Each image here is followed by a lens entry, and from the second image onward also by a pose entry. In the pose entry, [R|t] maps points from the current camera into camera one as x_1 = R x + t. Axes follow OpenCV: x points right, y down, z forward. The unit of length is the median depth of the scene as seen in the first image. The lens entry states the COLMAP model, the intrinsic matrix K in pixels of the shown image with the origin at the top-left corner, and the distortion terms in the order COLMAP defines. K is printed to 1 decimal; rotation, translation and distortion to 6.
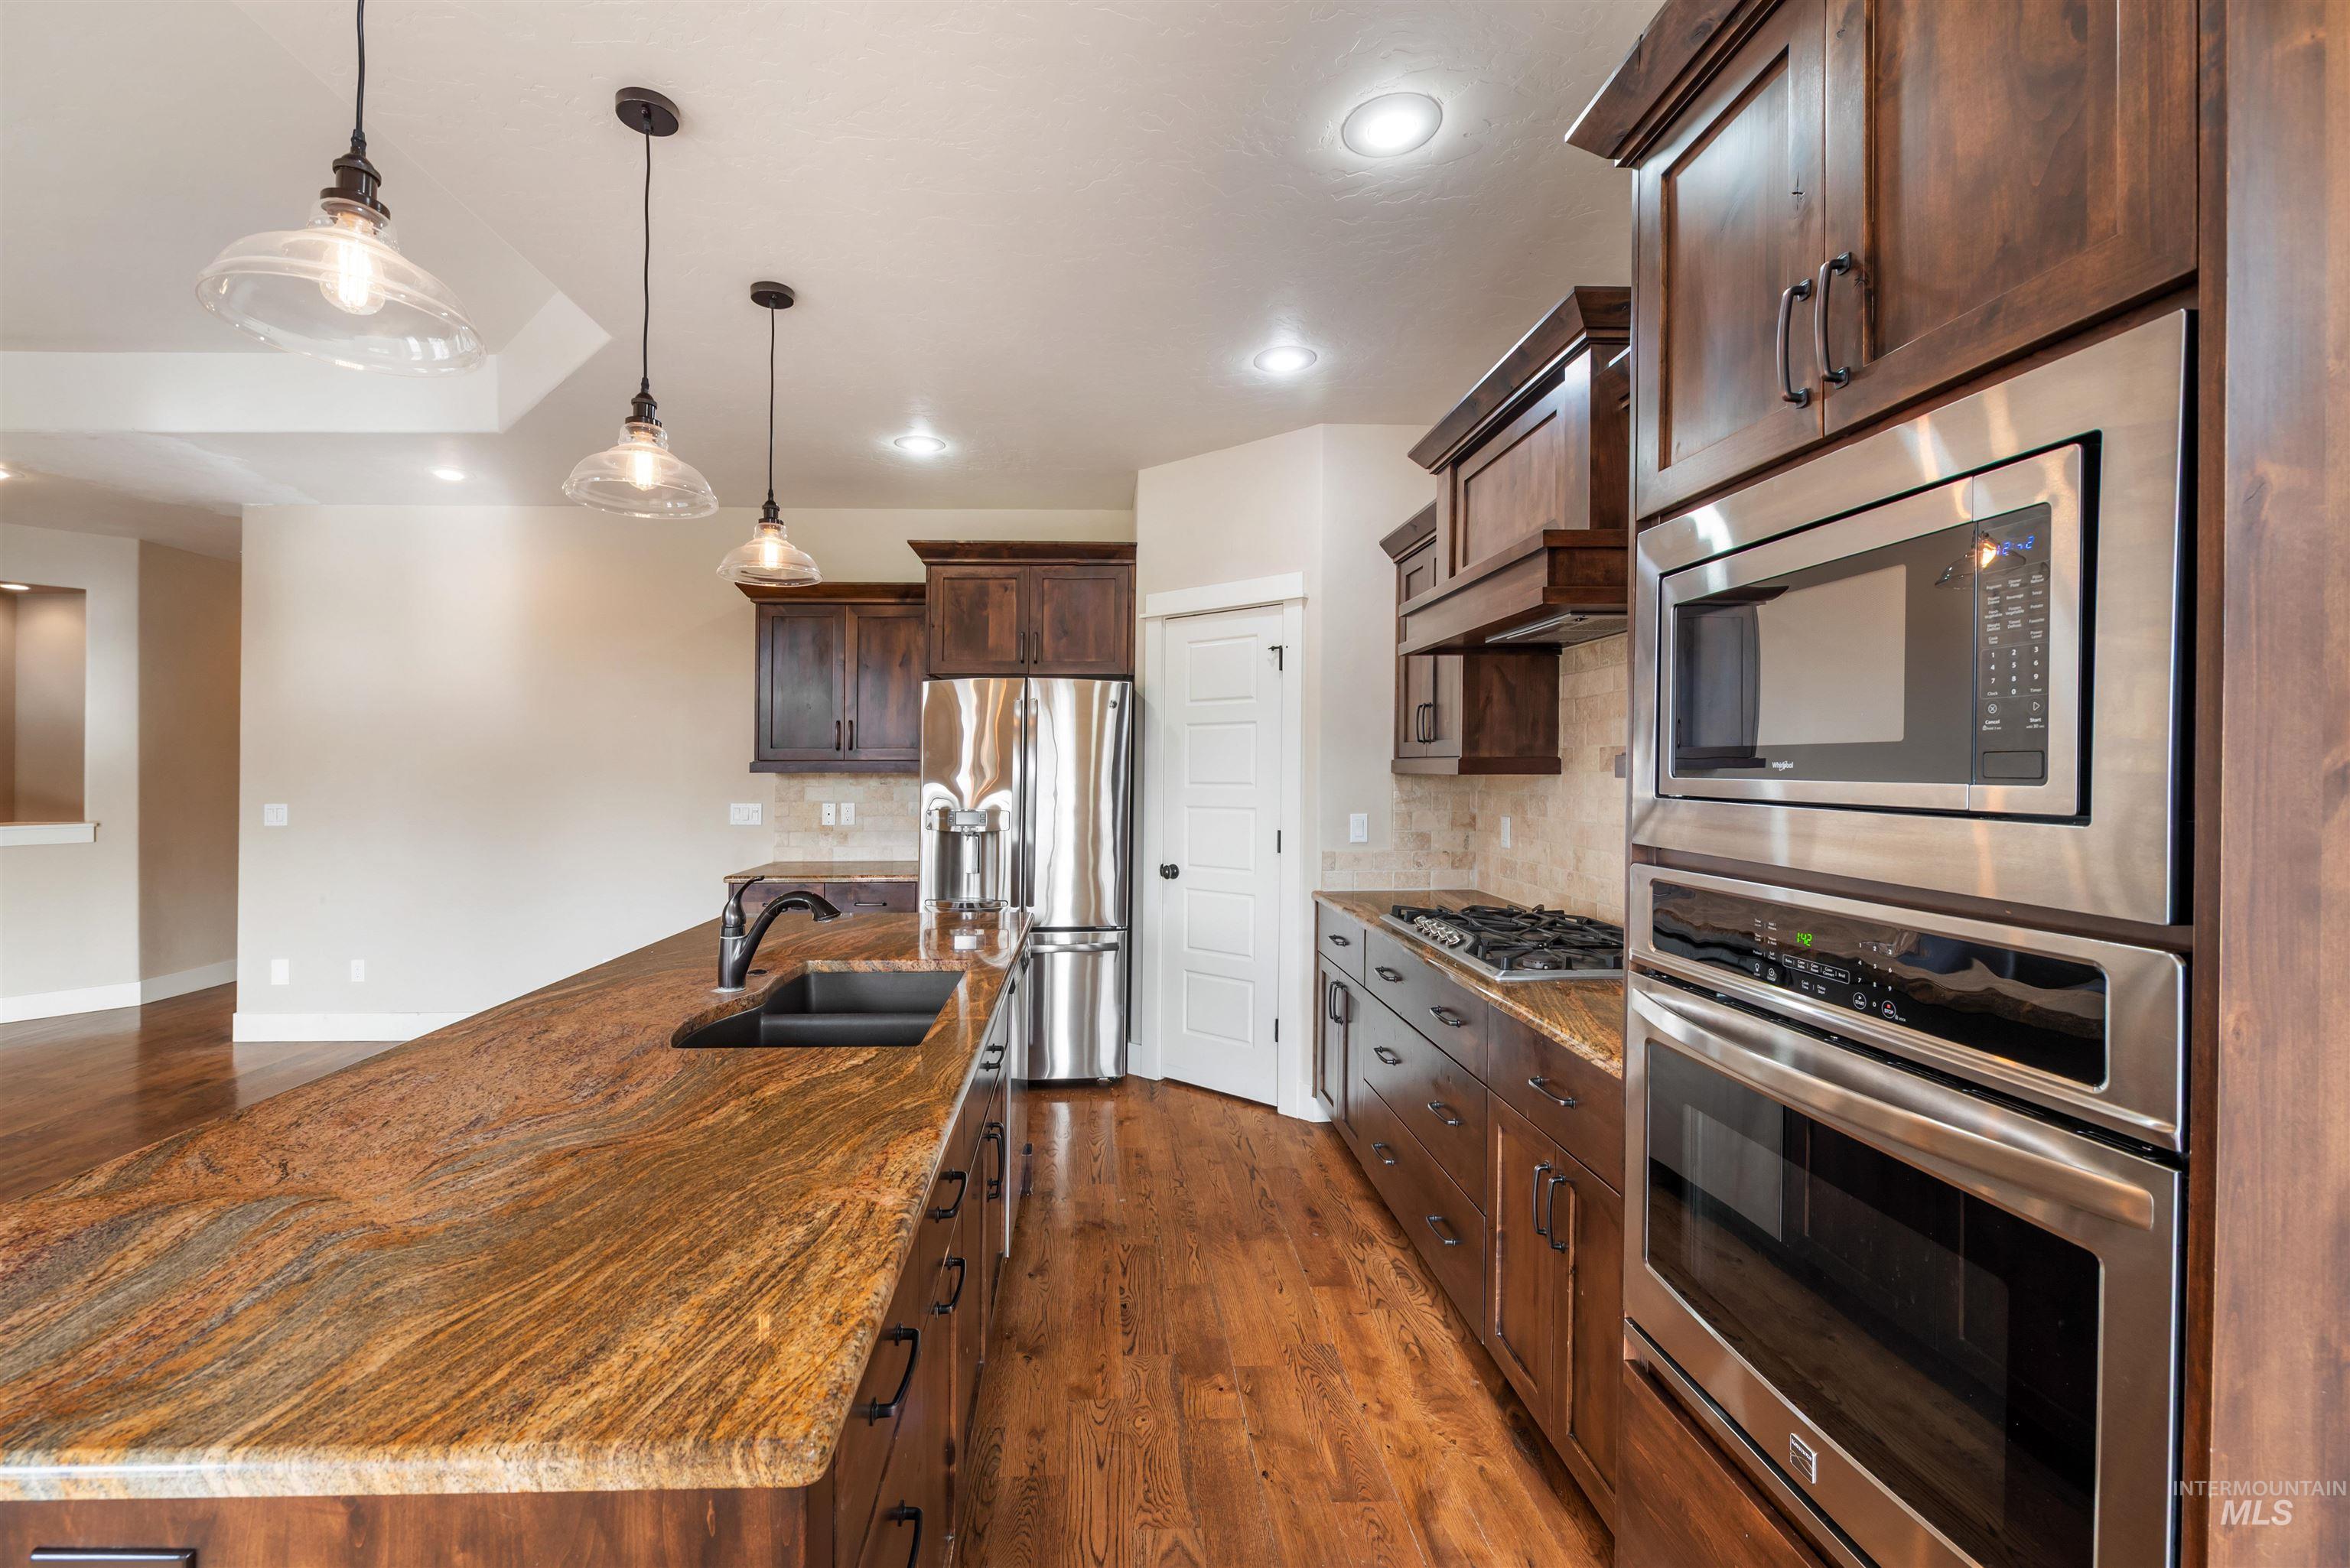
lens RADIAL K [[985.6, 0, 1148.8], [0, 985.6, 771.7], [0, 0, 1]] dist [-0.001125, -0.000189]
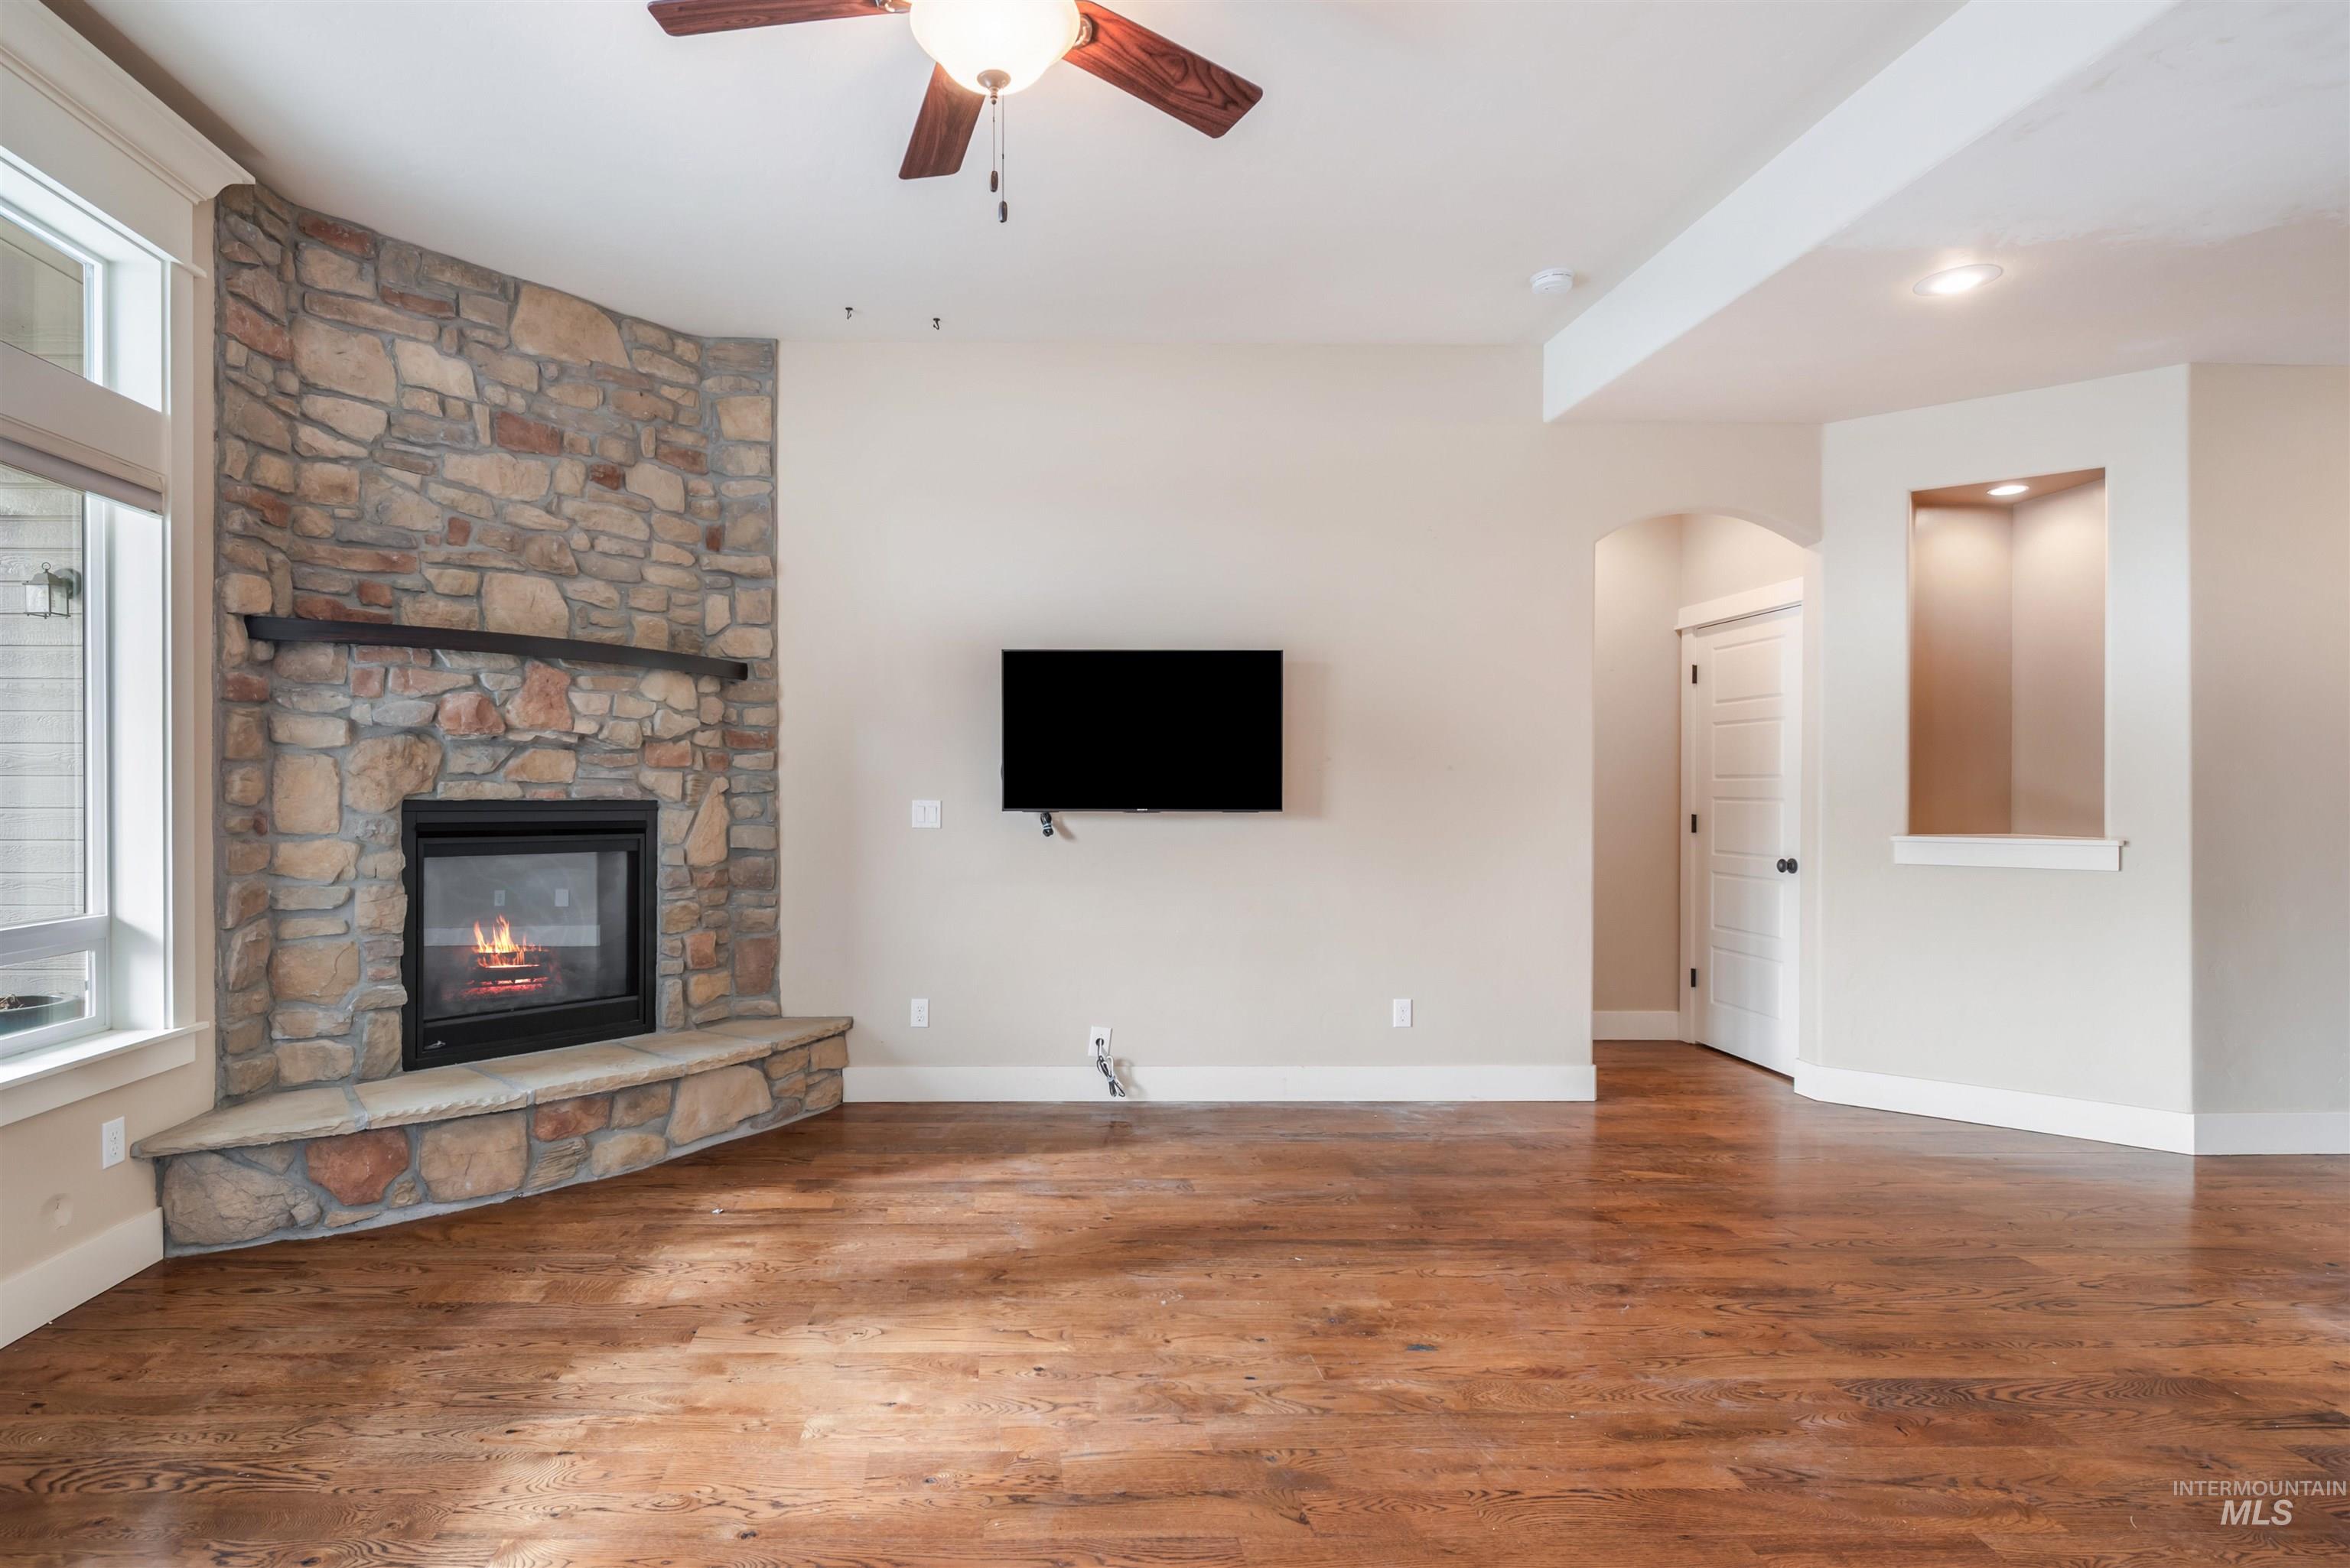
lens RADIAL K [[1157.9, 0, 1000.8], [0, 1157.9, 797.5], [0, 0, 1]] dist [-0.001921, -0.000526]
pose [[-0.029477, 0.003151, -0.999561, -0.466099], [-0.004588, 0.999984, 0.003287, 0.037787], [0.999555, 0.004683, -0.029462, 0.453163]]
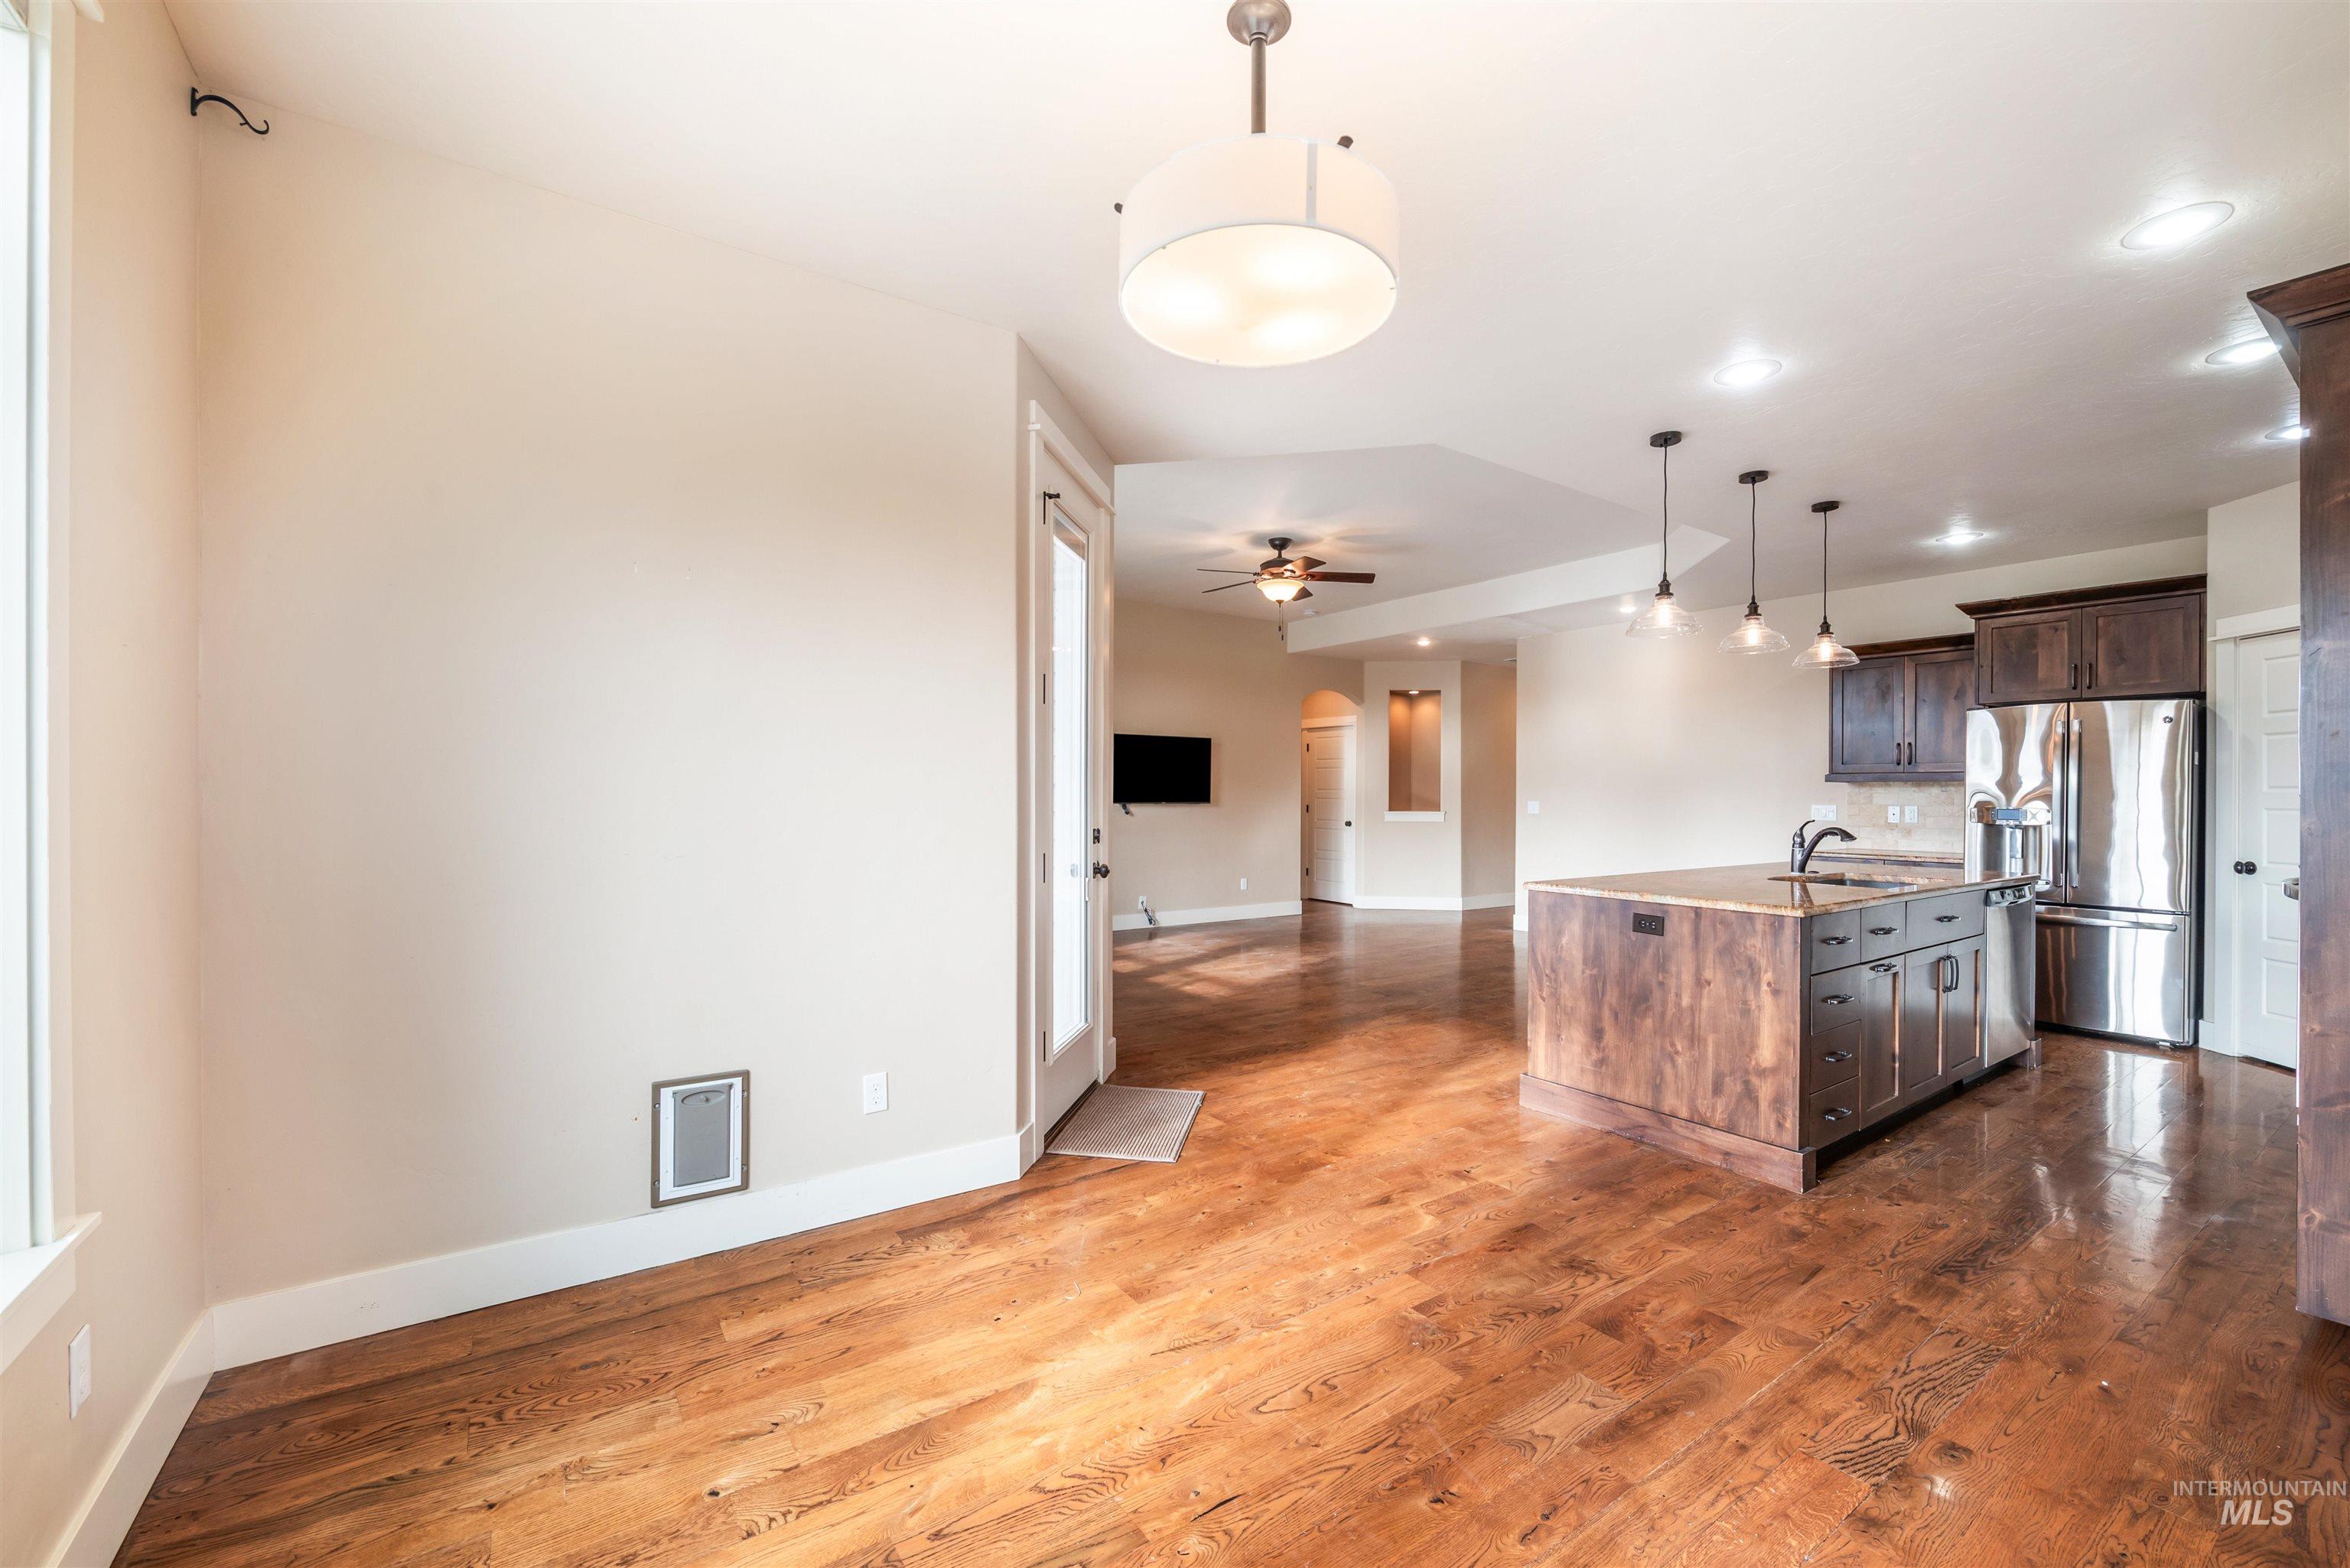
lens RADIAL K [[985.6, 0, 1148.8], [0, 985.6, 771.7], [0, 0, 1]] dist [-0.001125, -0.000189]
pose [[0.530191, -0.016040, -0.847726, 0.330633], [-0.010361, 0.999624, -0.025394, 0.037515], [0.847815, 0.022247, 0.529826, -0.679813]]
